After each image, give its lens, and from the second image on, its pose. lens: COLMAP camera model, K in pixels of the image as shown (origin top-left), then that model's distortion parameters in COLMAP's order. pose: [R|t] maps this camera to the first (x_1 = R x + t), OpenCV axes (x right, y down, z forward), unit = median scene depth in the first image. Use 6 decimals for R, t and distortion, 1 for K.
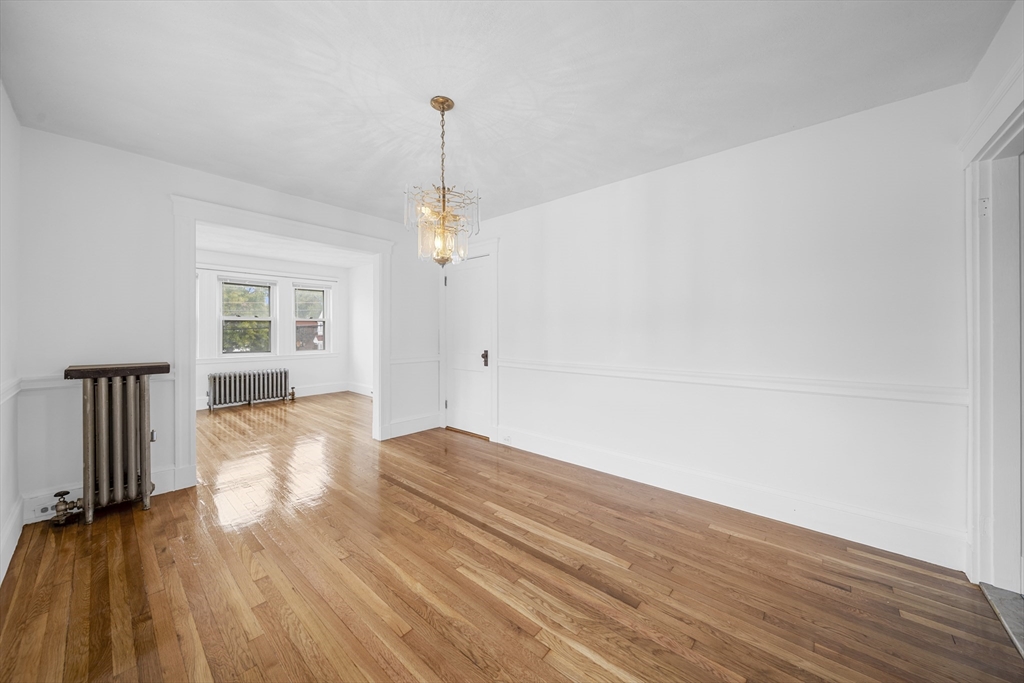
lens RADIAL K [[359.0, 0, 518.2], [0, 359.0, 332.3], [0, 0, 1]] dist [-0.001690, -0.001137]
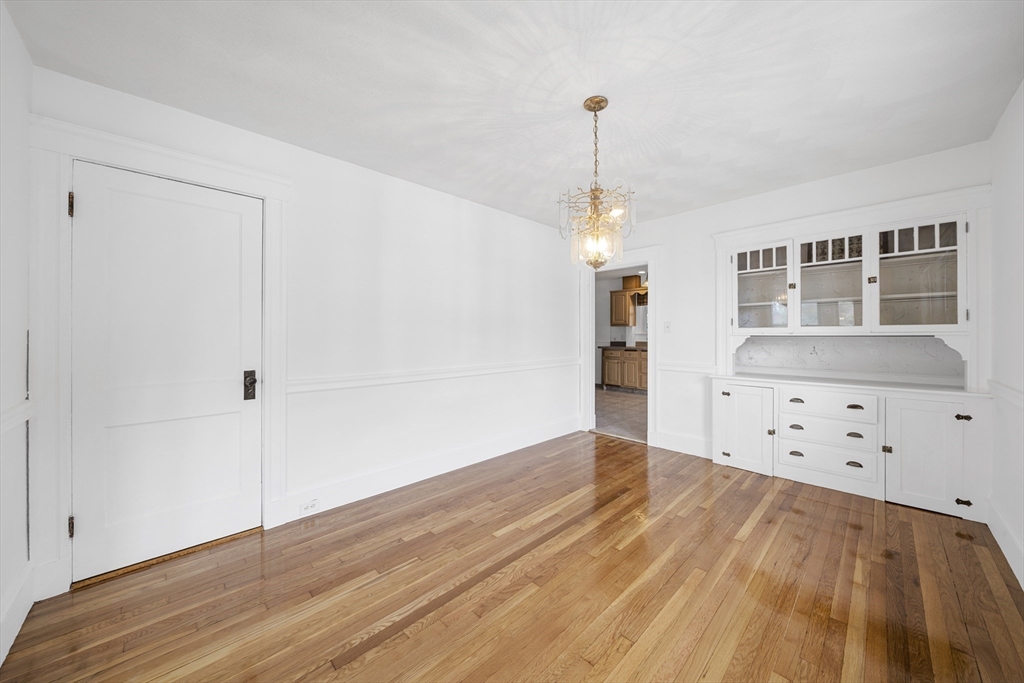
lens RADIAL K [[359.0, 0, 509.7], [0, 359.0, 330.4], [0, 0, 1]] dist [-0.001690, -0.001137]
pose [[0.098346, 0.011651, 0.995084, -1.009276], [0.004915, 0.999914, -0.012193, -0.003090], [-0.995140, 0.006090, 0.098281, 0.940918]]
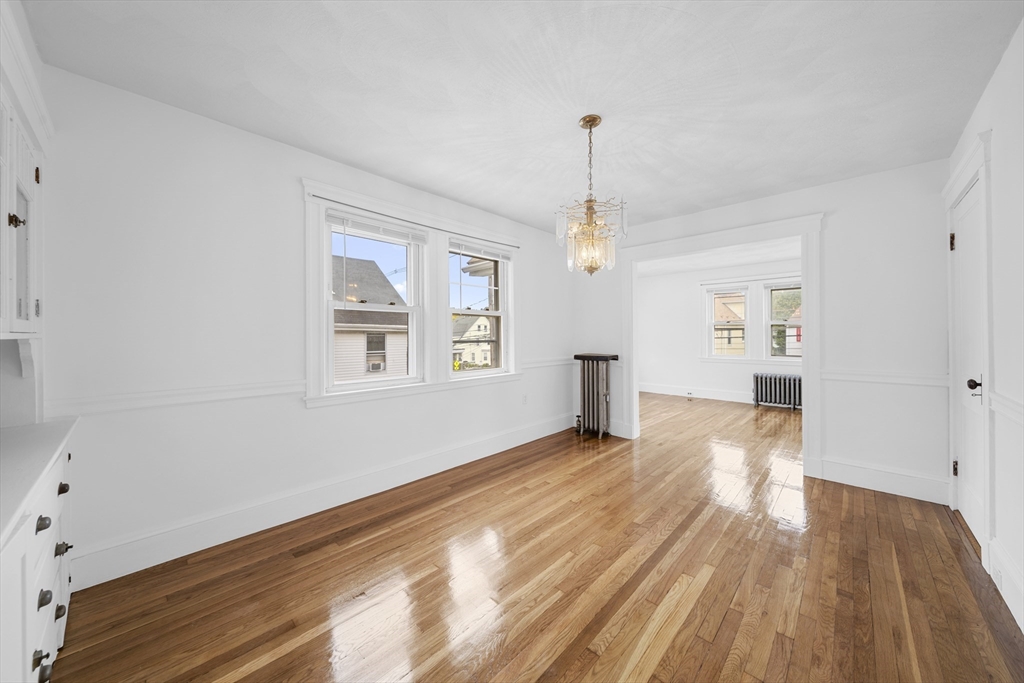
lens RADIAL K [[359.0, 0, 506.9], [0, 359.0, 338.8], [0, 0, 1]] dist [-0.001690, -0.001137]
pose [[-0.061088, 0.007534, -0.998104, 0.714511], [-0.000656, 0.999971, 0.007588, 0.000587], [0.998132, 0.001118, -0.061082, 0.671601]]
